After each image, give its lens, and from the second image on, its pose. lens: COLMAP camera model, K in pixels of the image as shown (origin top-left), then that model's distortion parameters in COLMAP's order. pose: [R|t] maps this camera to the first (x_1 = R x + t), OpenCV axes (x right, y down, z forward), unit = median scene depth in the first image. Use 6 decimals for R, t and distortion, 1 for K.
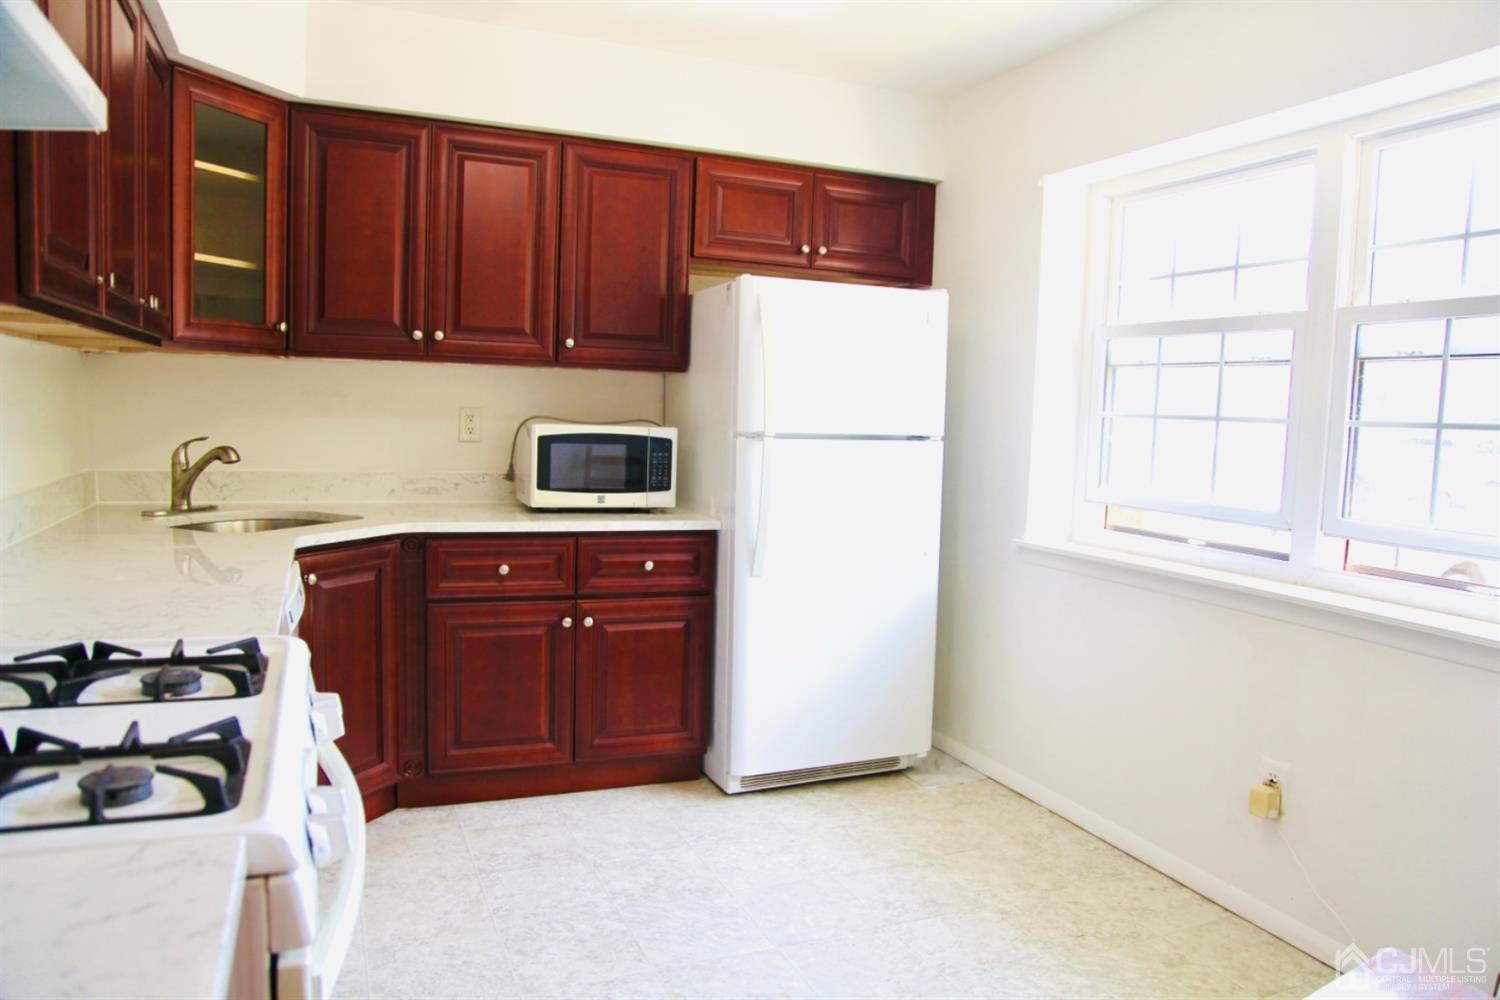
lens RADIAL K [[1015.2, 0, 745.3], [0, 1015.2, 517.0], [0, 0, 1]] dist [-0.095802, 0.038074]
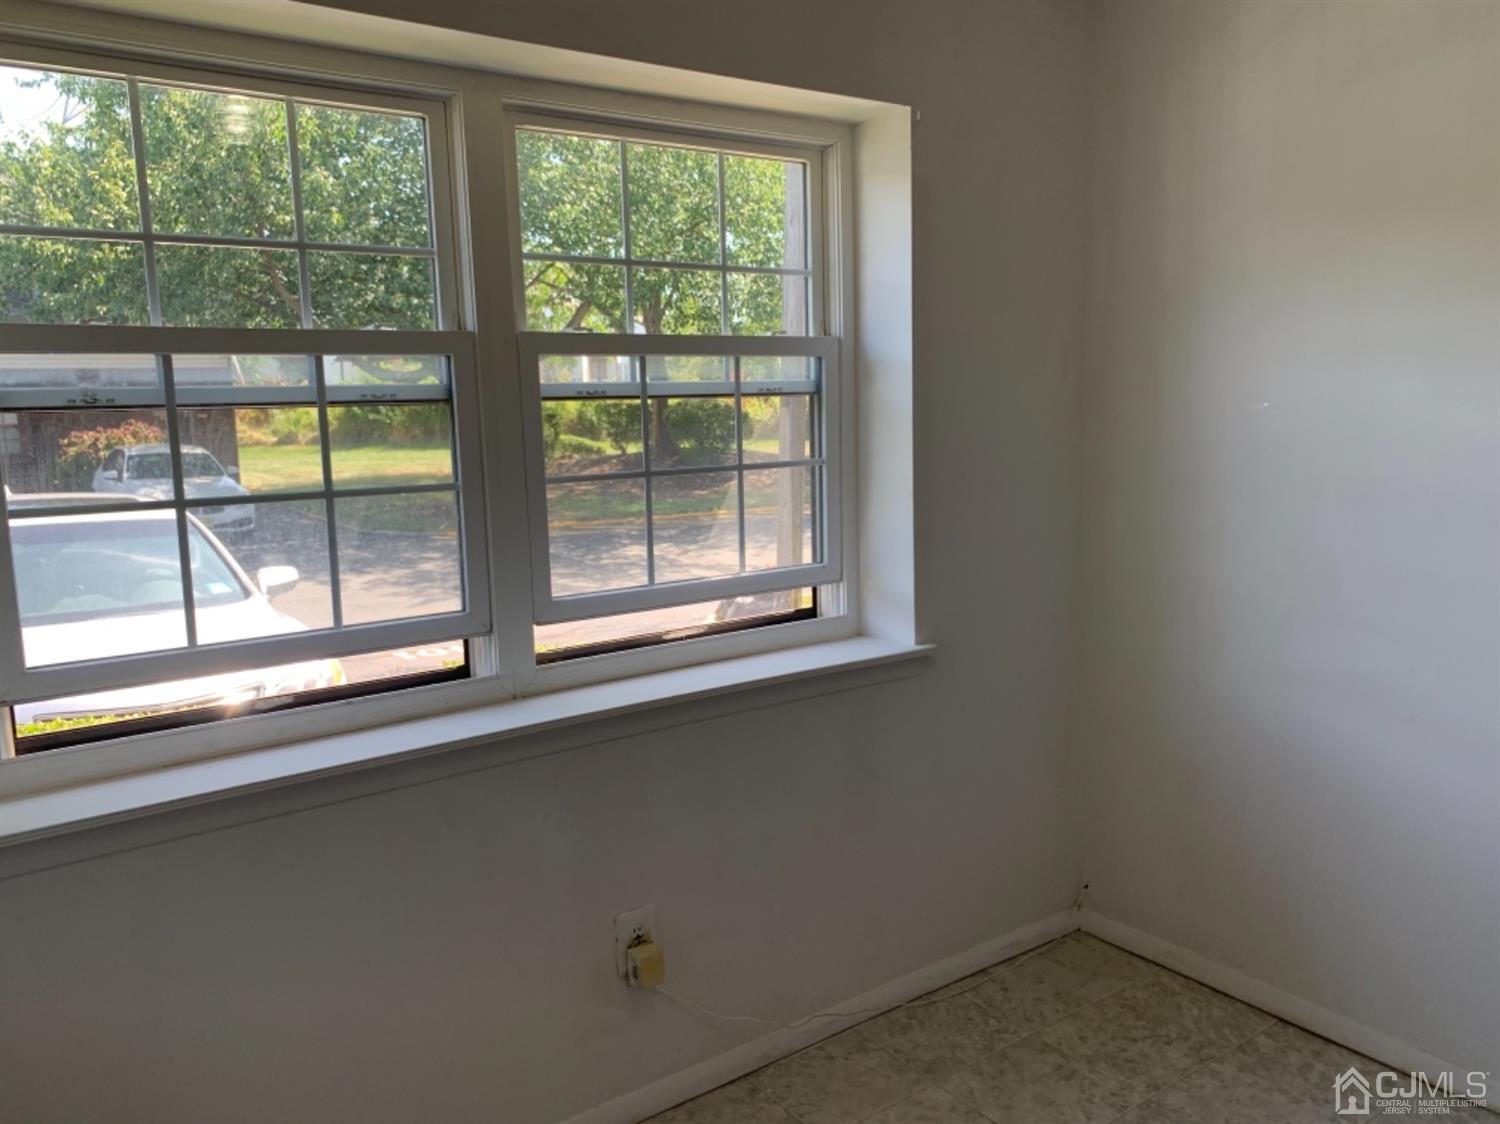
lens RADIAL K [[1133.7, 0, 744.5], [0, 1133.7, 560.3], [0, 0, 1]] dist [0.027675, -0.045474]
pose [[-0.220028, -0.153932, 0.963272, -0.456912], [0.124878, 0.974902, 0.184315, -0.215704], [-0.967468, 0.160845, -0.195283, 1.332718]]
